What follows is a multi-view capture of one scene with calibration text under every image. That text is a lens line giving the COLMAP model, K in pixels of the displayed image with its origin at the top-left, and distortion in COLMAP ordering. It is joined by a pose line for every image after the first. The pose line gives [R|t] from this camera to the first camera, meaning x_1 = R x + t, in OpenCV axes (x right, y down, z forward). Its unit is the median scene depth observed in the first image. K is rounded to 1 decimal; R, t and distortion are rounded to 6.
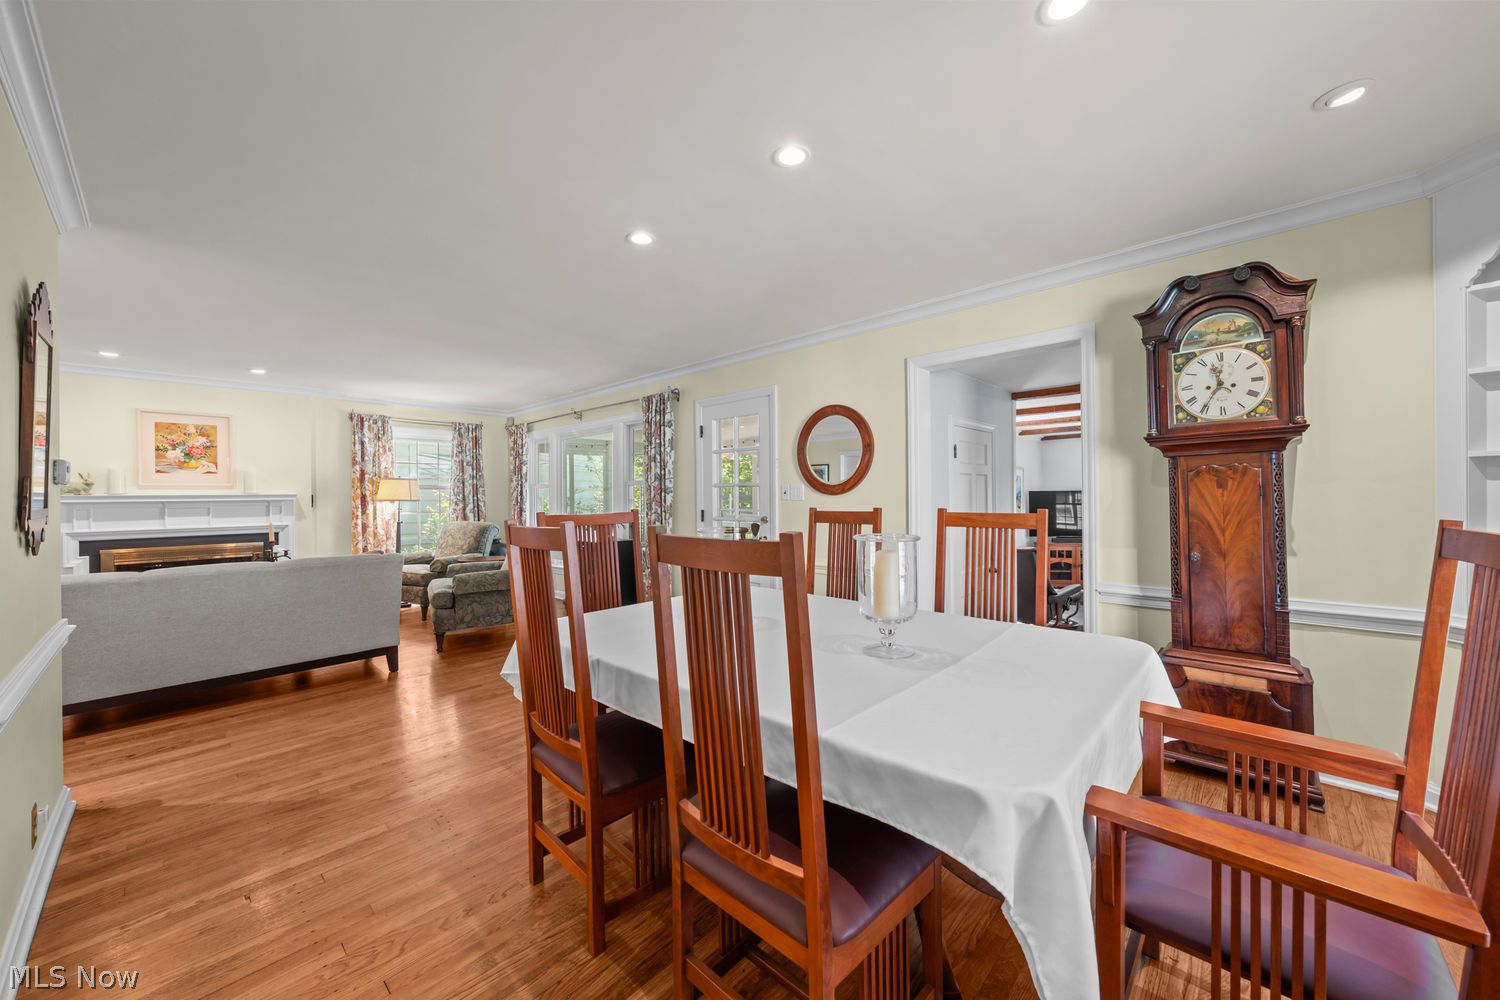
lens RADIAL K [[554.2, 0, 753.0], [0, 554.2, 495.3], [0, 0, 1]] dist [-0.000792, -0.000092]
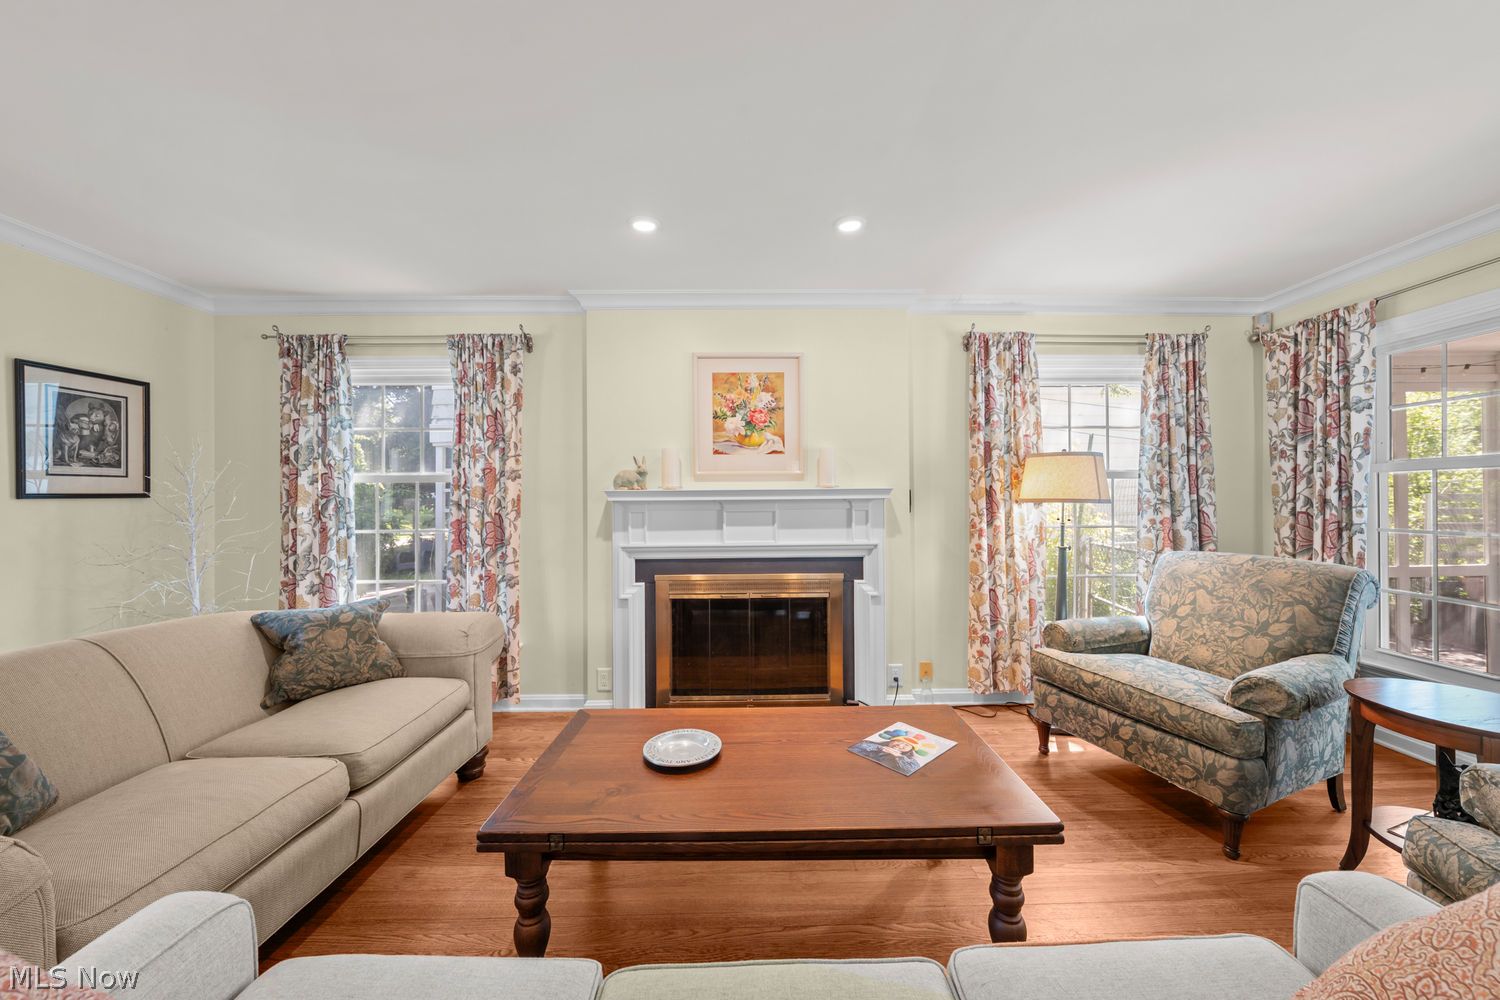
lens RADIAL K [[534.2, 0, 757.3], [0, 534.2, 497.2], [0, 0, 1]] dist [-0.002252, 0.000026]
pose [[0.697524, 0.000552, -0.716561, -0.544251], [-0.000105, 1.000000, 0.000668, 0.006404], [0.716561, -0.000391, 0.697524, 0.546405]]
